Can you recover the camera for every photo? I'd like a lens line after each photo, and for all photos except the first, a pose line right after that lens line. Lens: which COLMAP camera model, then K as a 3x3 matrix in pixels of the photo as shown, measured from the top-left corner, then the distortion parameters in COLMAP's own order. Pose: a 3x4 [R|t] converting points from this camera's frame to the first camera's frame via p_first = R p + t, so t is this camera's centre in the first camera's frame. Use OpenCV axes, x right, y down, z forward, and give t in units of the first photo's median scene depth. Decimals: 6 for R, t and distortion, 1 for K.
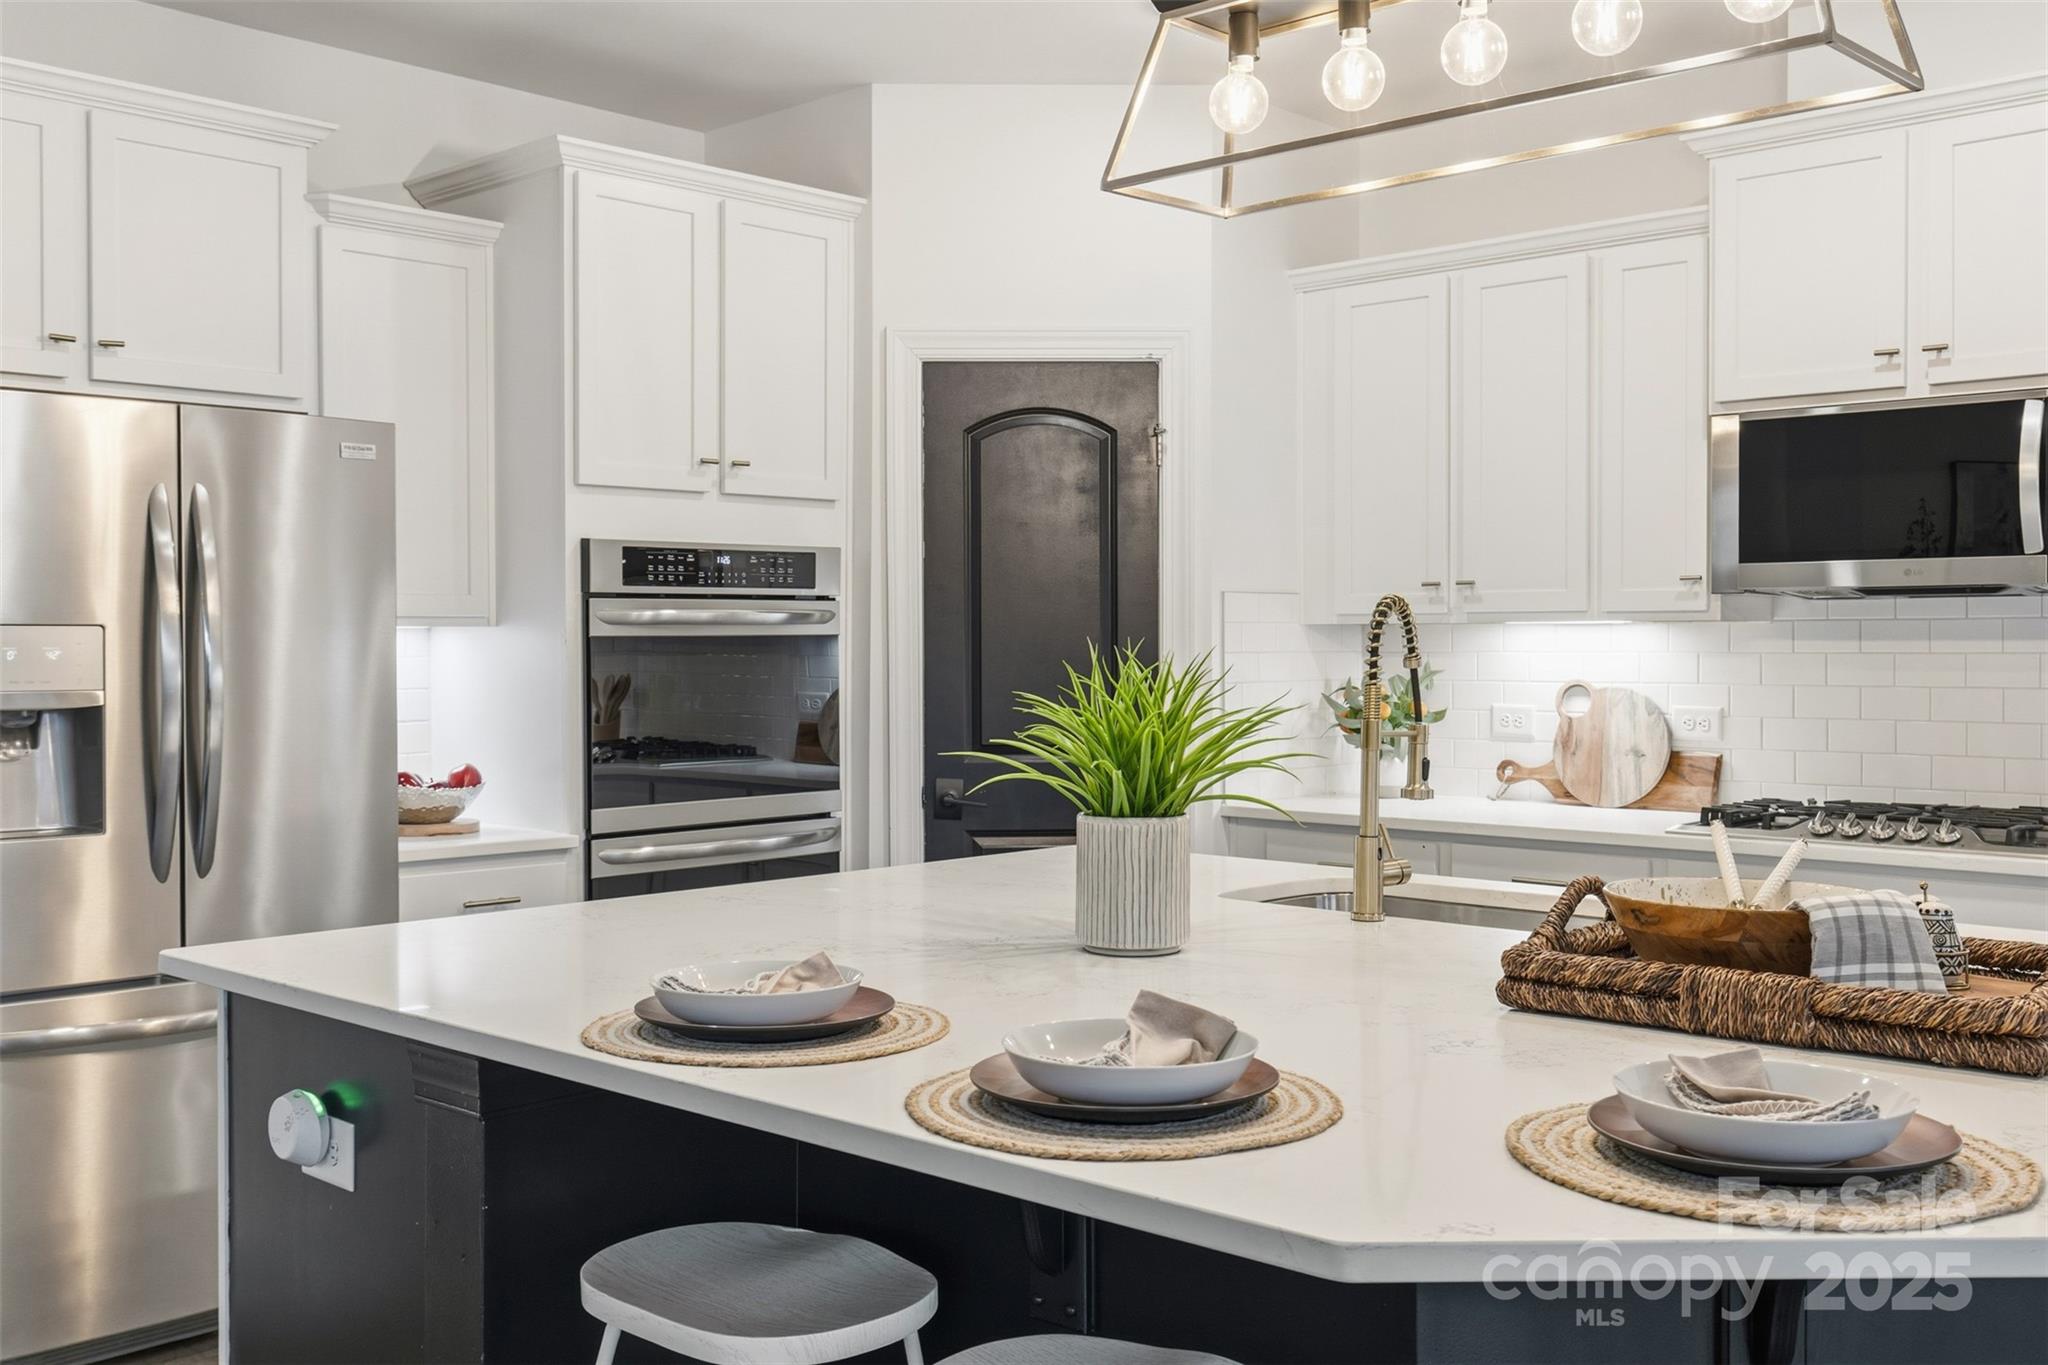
lens RADIAL K [[2022.9, 0, 1024.0], [0, 2022.9, 682.5], [0, 0, 1]] dist [0.005566, 0.005573]
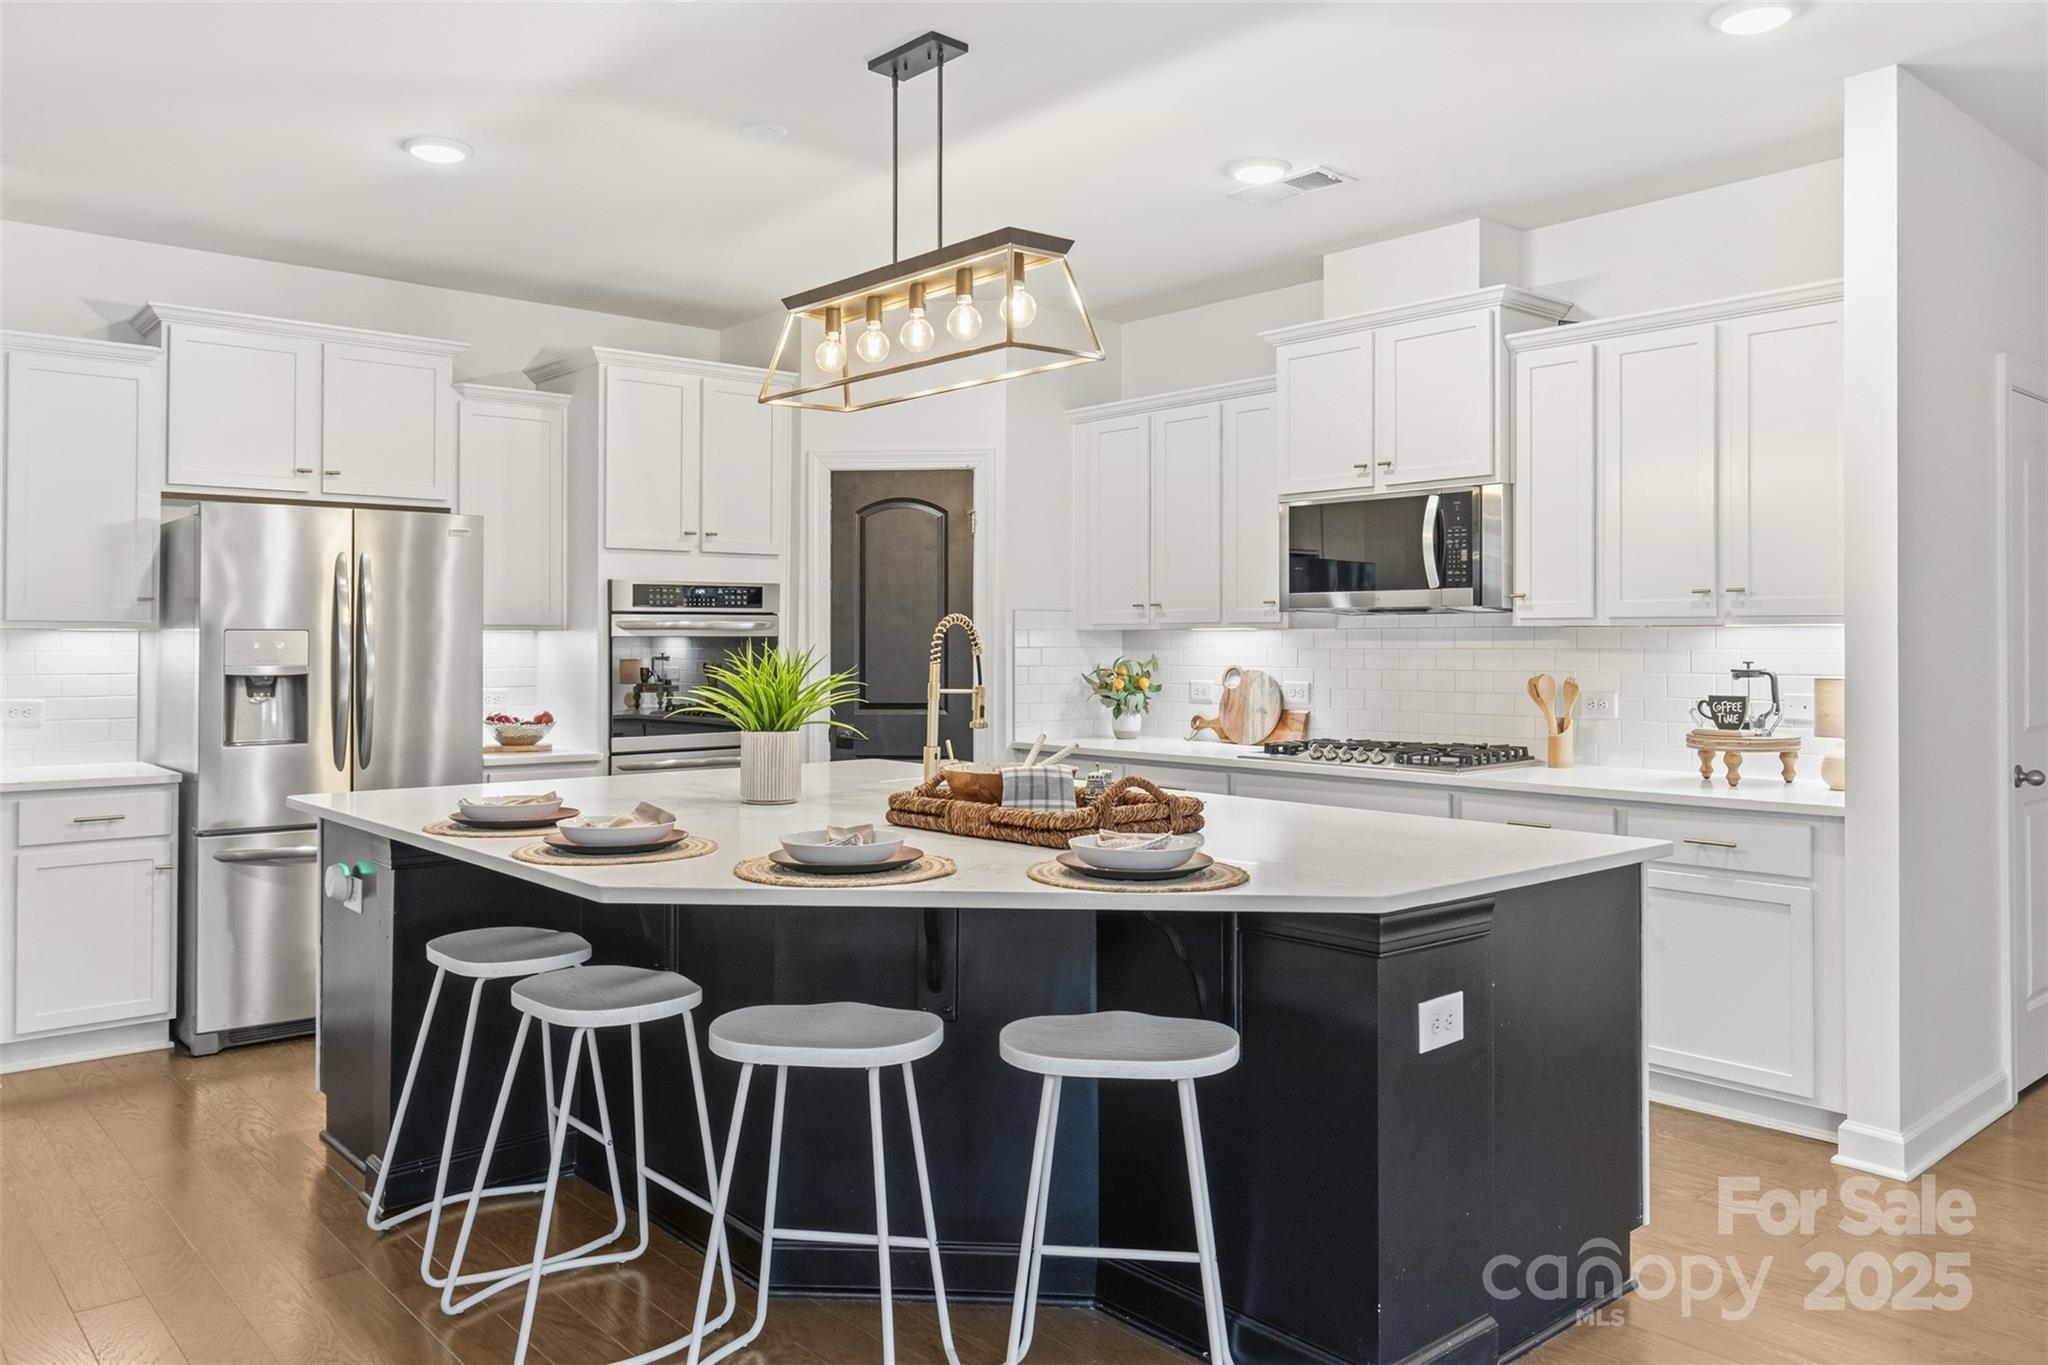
lens RADIAL K [[1518.7, 0, 1024.6], [0, 1518.7, 637.9], [0, 0, 1]] dist [0.006496, 0.000023]
pose [[0.994259, 0.002202, -0.106976, 0.266755], [-0.004618, 0.999740, -0.022347, 0.005437], [0.106899, 0.022713, 0.994010, -0.237479]]
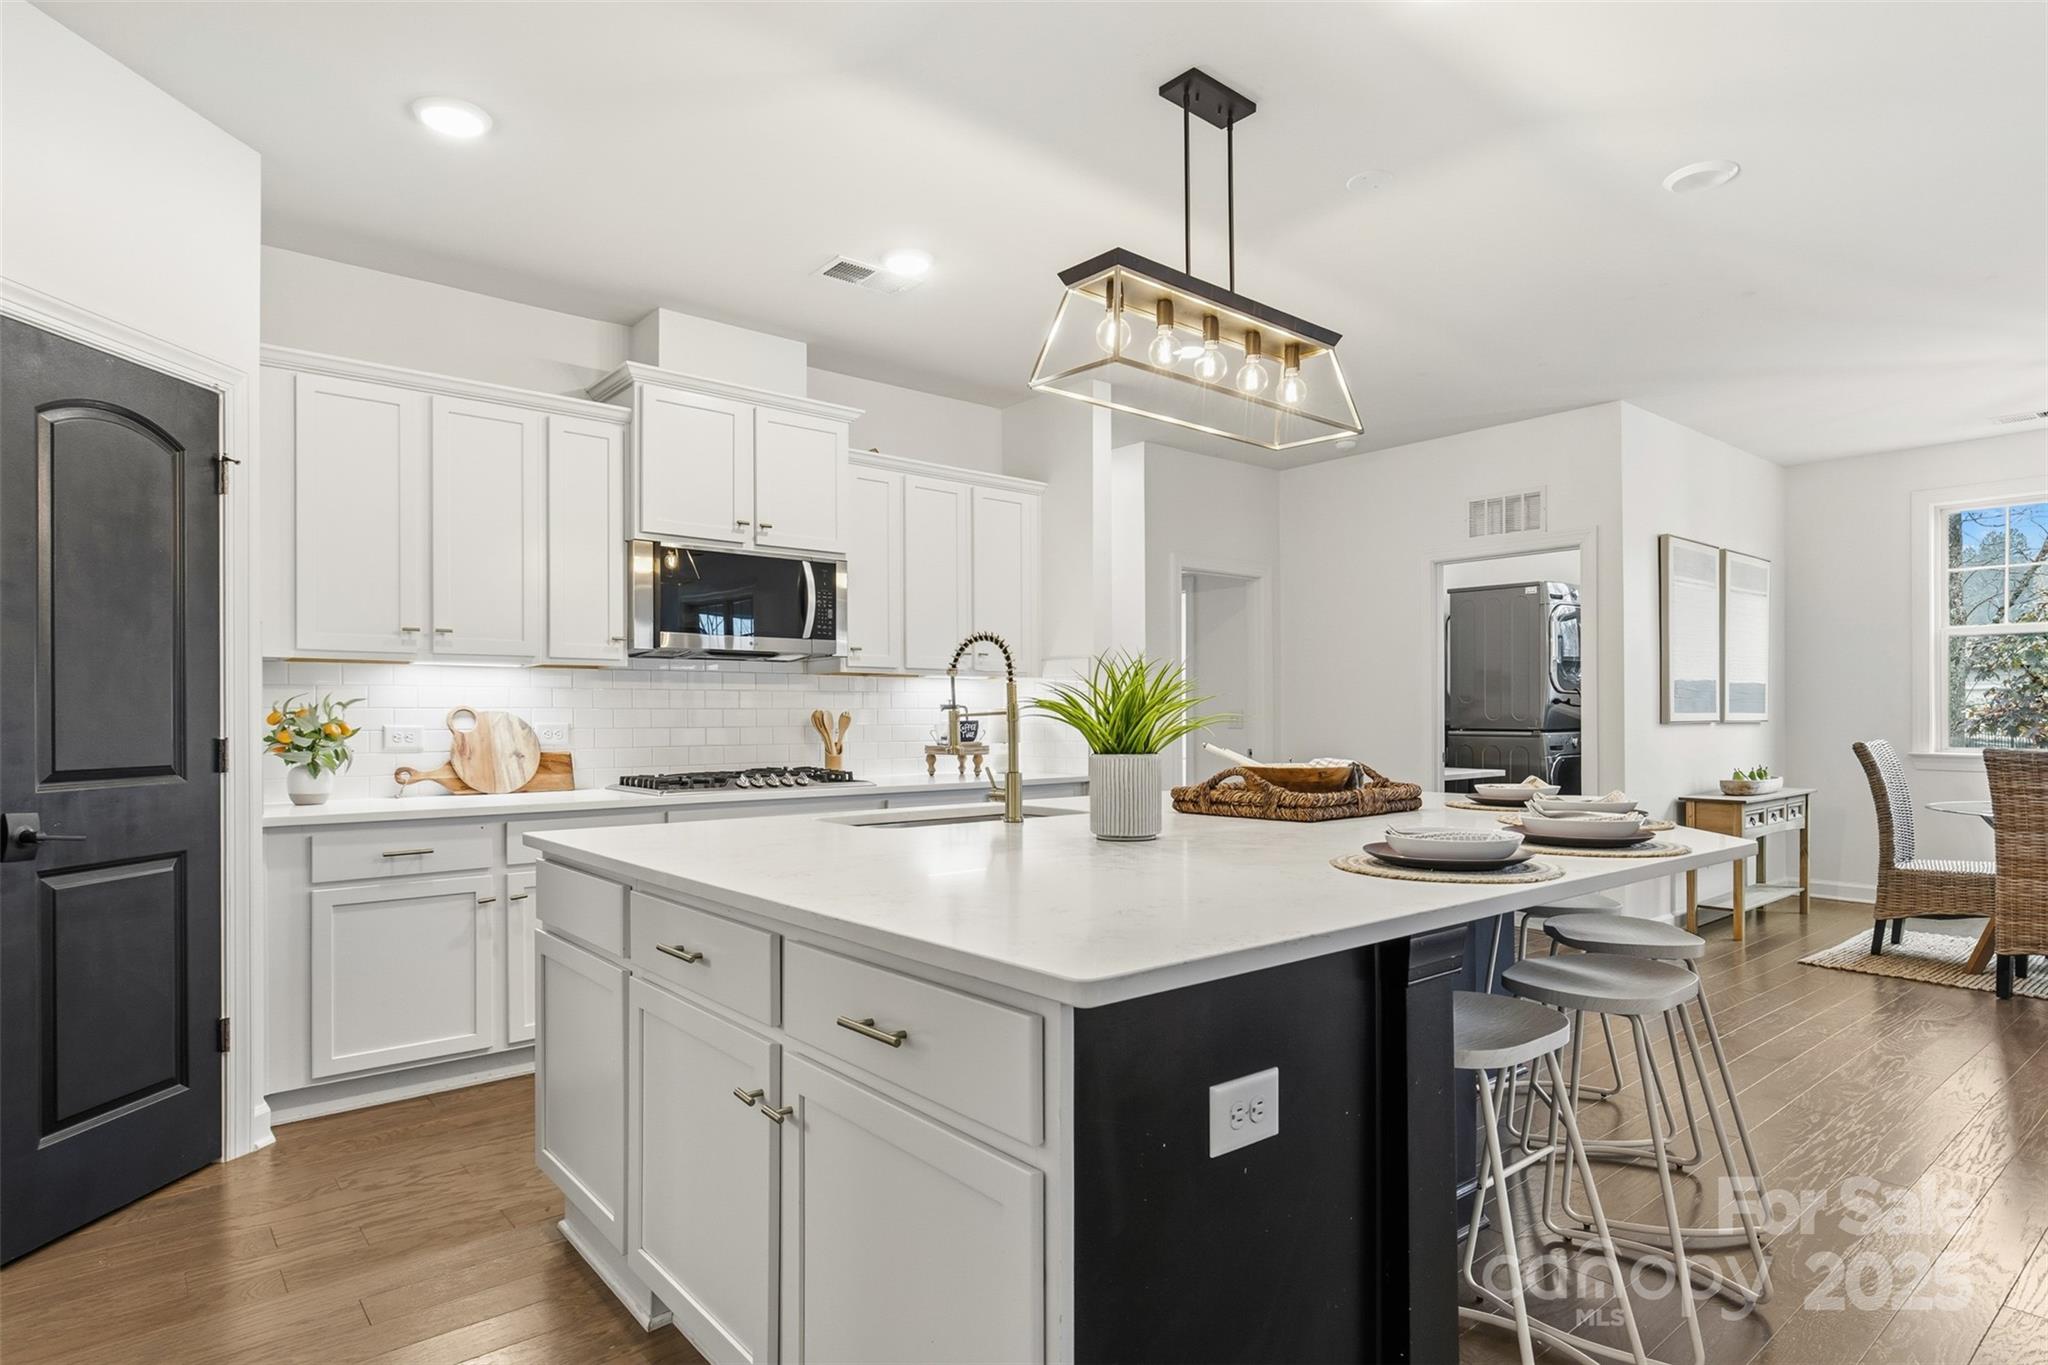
lens RADIAL K [[1068.6, 0, 1024.0], [0, 1068.6, 682.5], [0, 0, 1]] dist [-0.000295, -0.000085]
pose [[0.127579, 0.036726, 0.991148, -0.464338], [0.027785, 0.998790, -0.040586, 0.026130], [-0.991439, 0.032717, 0.126404, 0.584252]]
